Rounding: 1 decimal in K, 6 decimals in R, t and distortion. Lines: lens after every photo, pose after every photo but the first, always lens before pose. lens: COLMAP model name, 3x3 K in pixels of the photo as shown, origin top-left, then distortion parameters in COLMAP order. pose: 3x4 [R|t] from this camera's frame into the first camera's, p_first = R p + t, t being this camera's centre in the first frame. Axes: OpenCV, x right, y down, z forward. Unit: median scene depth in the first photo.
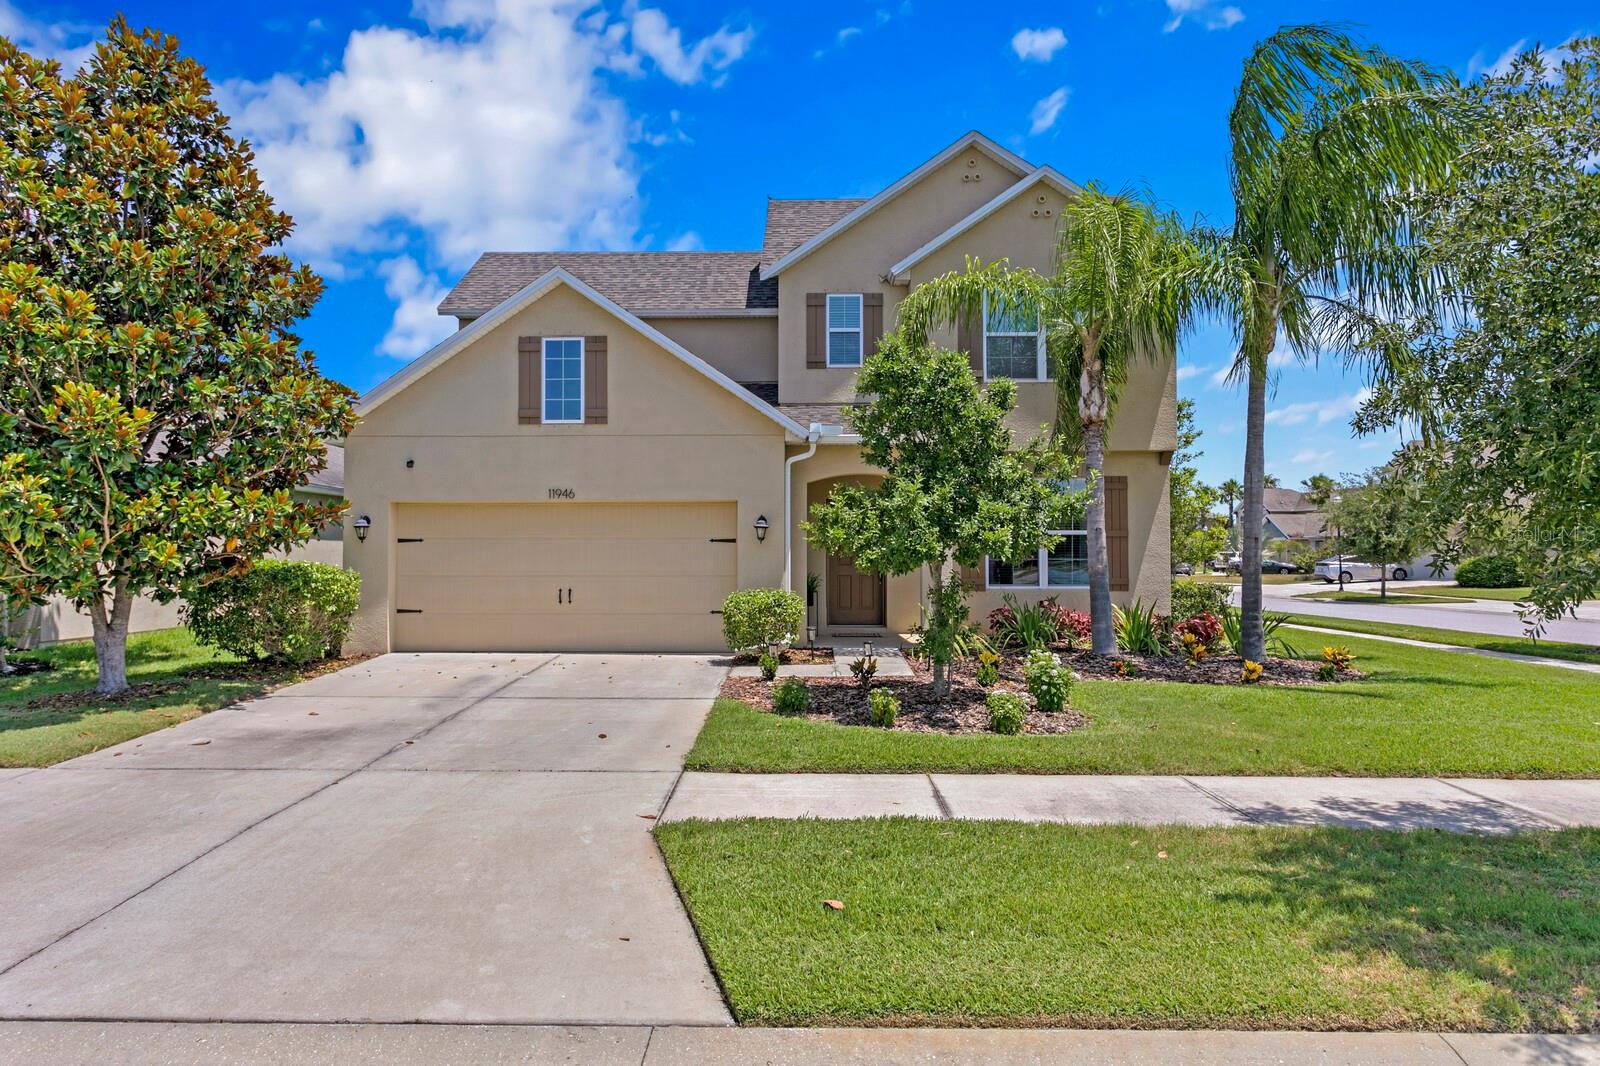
lens RADIAL K [[1024.0, 0, 785.5], [0, 1024.0, 533.6], [0, 0, 1]] dist [0.000059, 0.001267]
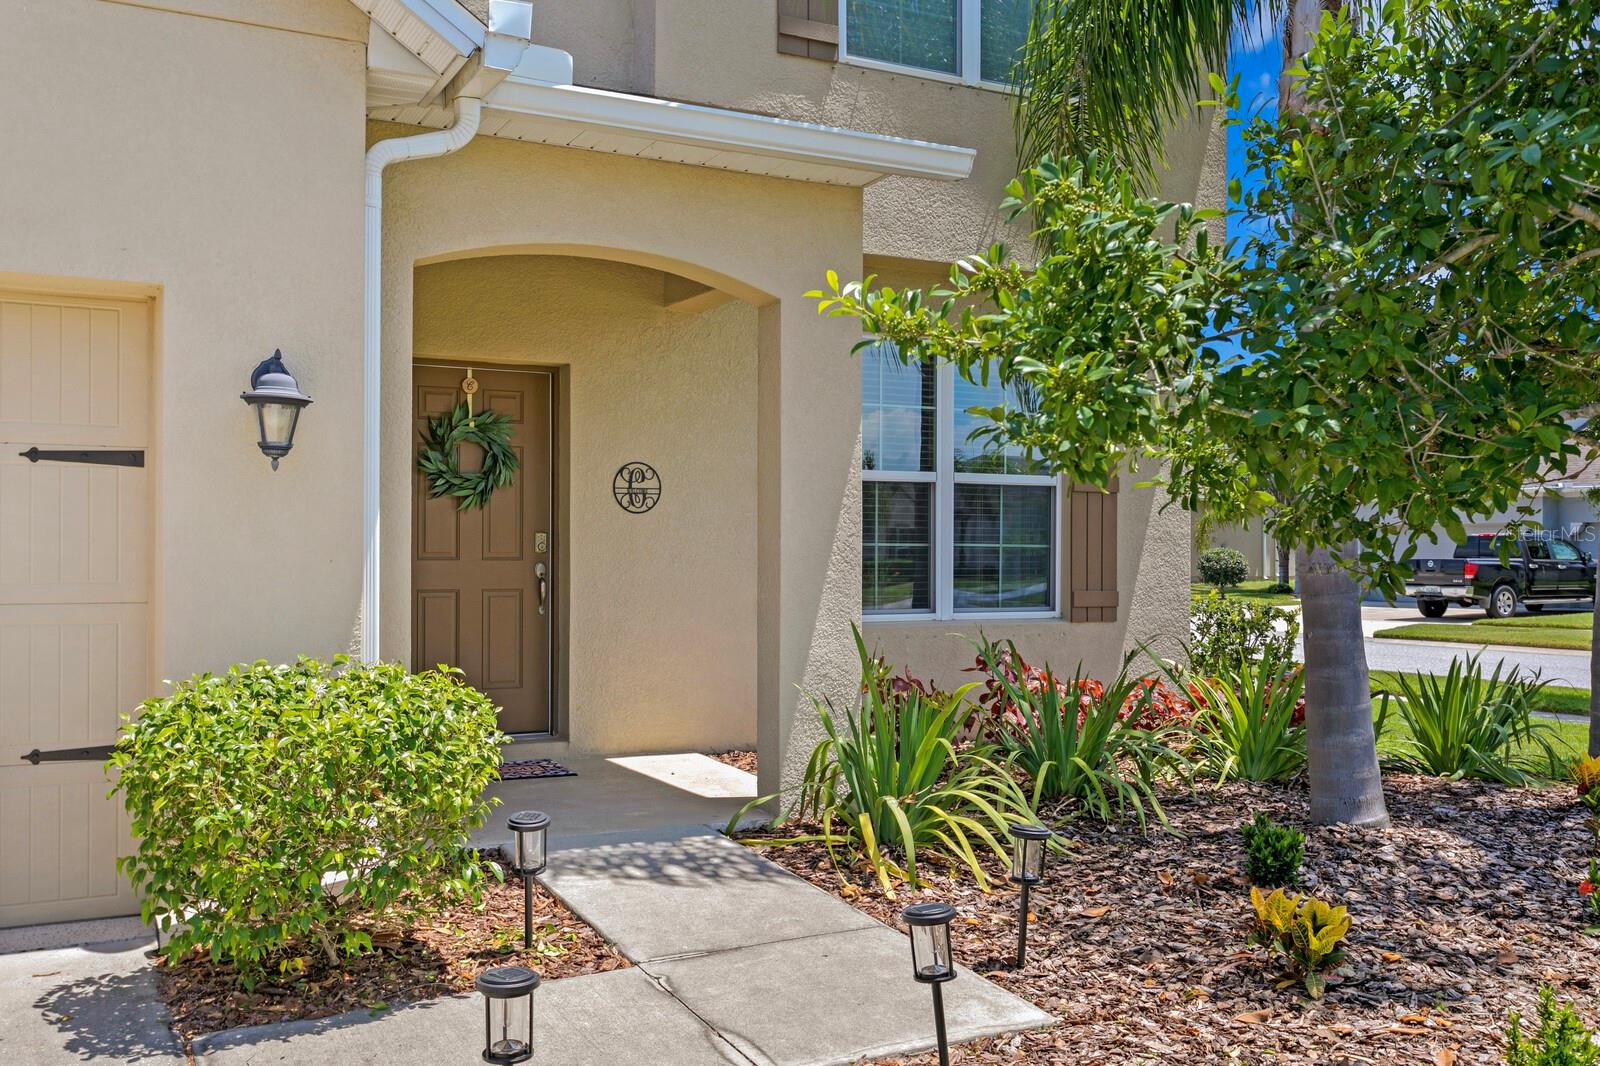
lens RADIAL K [[1405.2, 0, 766.4], [0, 1405.2, 538.7], [0, 0, 1]] dist [-0.000660, 0.001092]
pose [[0.885997, 0.006707, 0.463643, -0.072216], [-0.011852, 0.999896, 0.008184, 0.021421], [-0.463540, -0.012746, 0.885984, 0.632496]]
